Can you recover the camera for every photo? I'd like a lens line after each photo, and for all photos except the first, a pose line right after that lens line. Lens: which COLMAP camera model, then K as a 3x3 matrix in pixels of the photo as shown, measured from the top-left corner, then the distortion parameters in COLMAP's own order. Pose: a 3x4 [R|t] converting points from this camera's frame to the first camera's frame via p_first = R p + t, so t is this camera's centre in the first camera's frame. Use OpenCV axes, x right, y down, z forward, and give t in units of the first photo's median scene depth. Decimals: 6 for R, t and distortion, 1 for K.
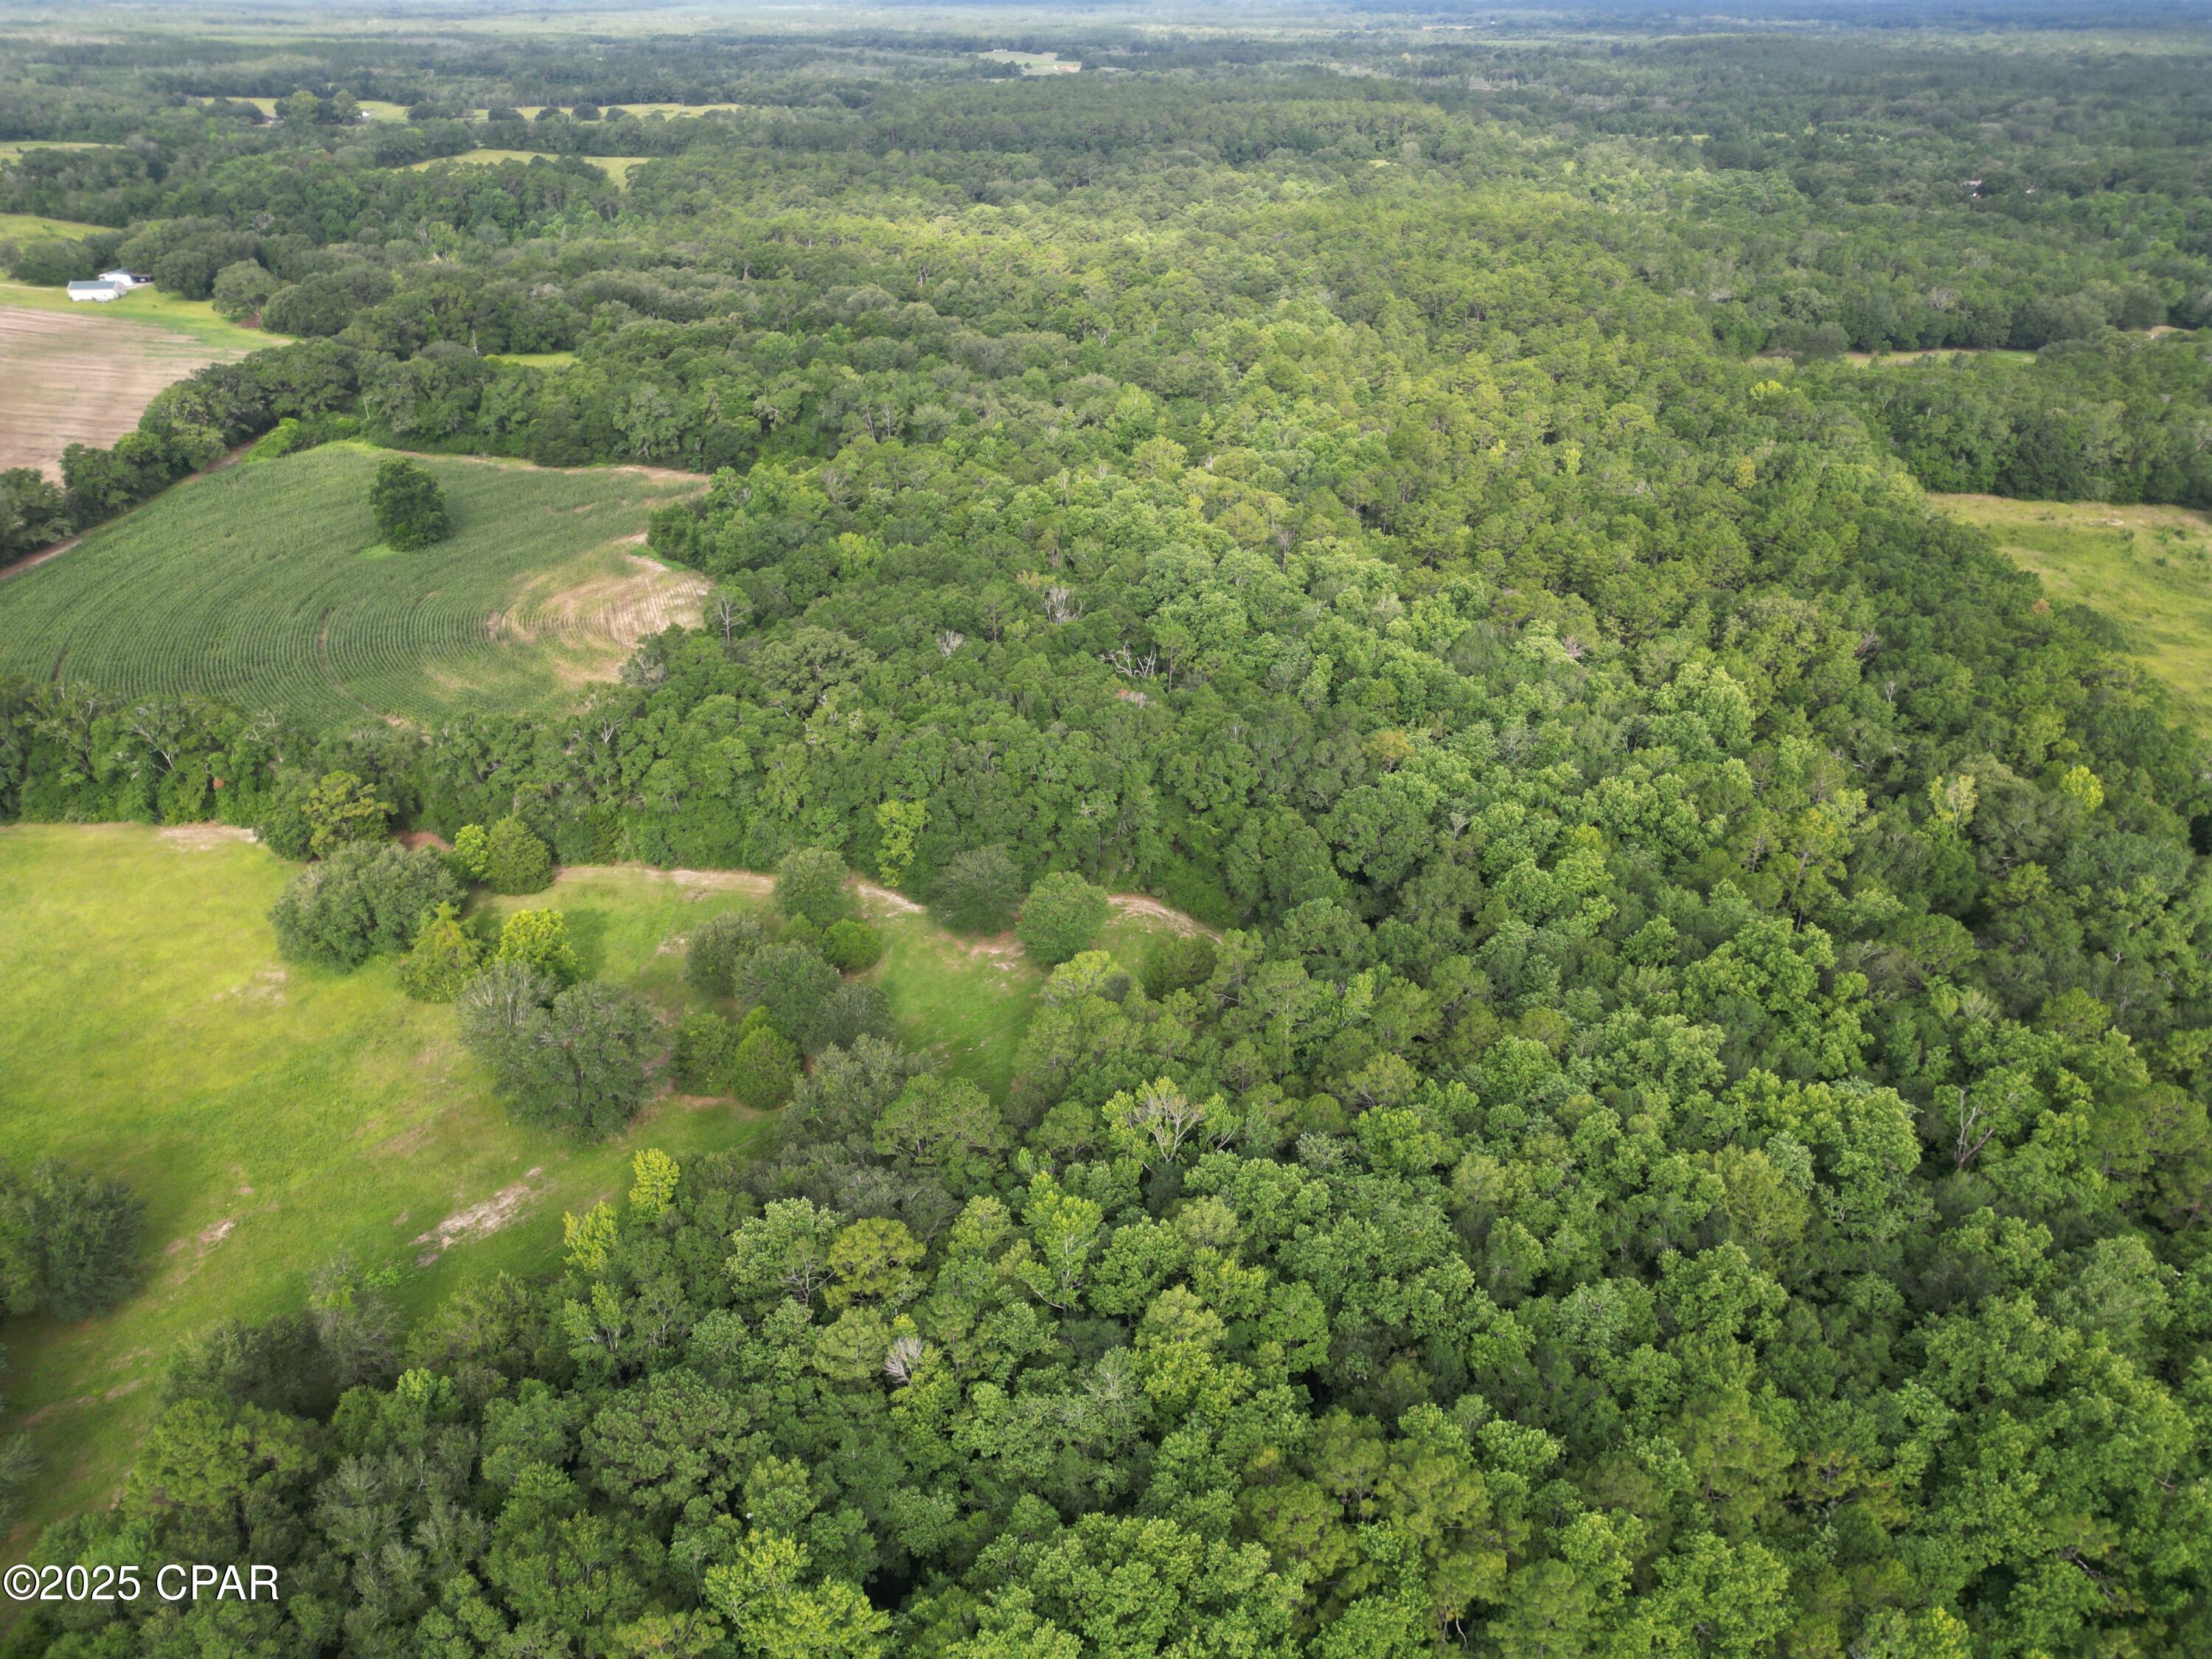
lens RADIAL K [[1561.0, 0, 1113.0], [0, 1561.0, 832.7], [0, 0, 1]] dist [0.064718, -0.060559]
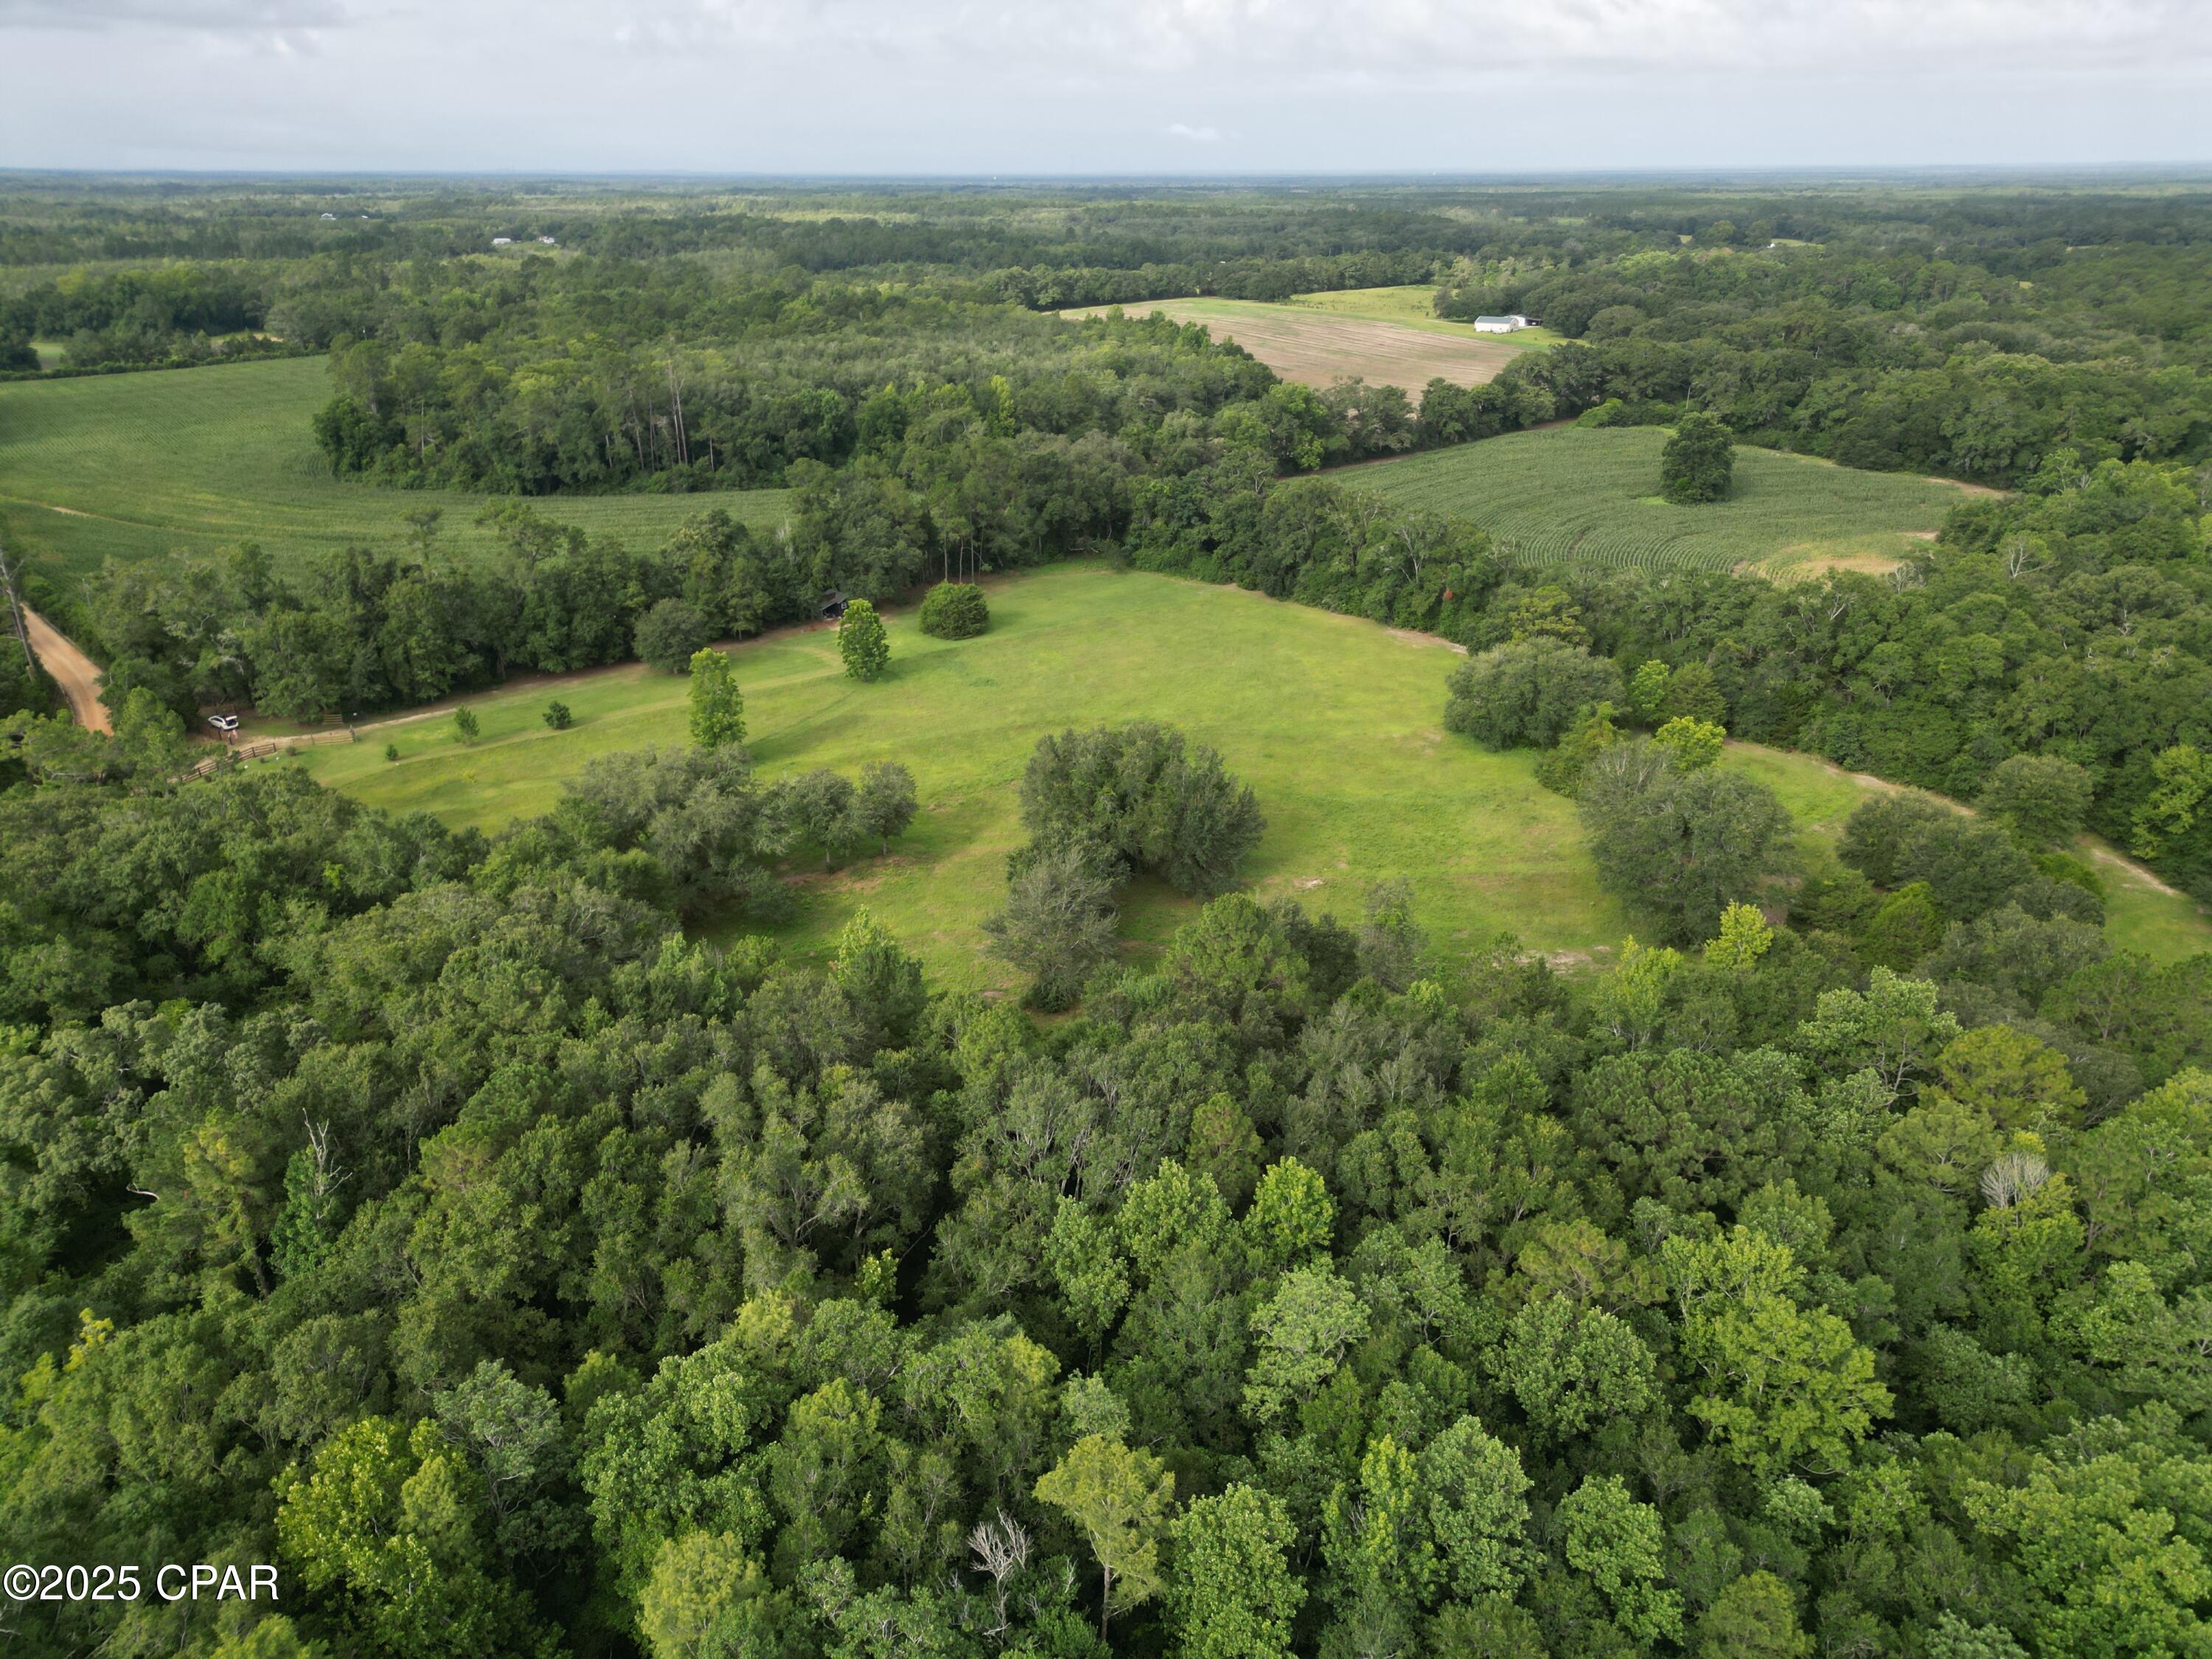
lens RADIAL K [[1561.0, 0, 1113.0], [0, 1561.0, 832.7], [0, 0, 1]] dist [0.064718, -0.060559]
pose [[0.711151, 0.279641, -0.645031, -0.002425], [-0.335923, 0.941137, 0.037656, 0.156492], [0.617593, 0.189902, 0.763228, 0.091532]]
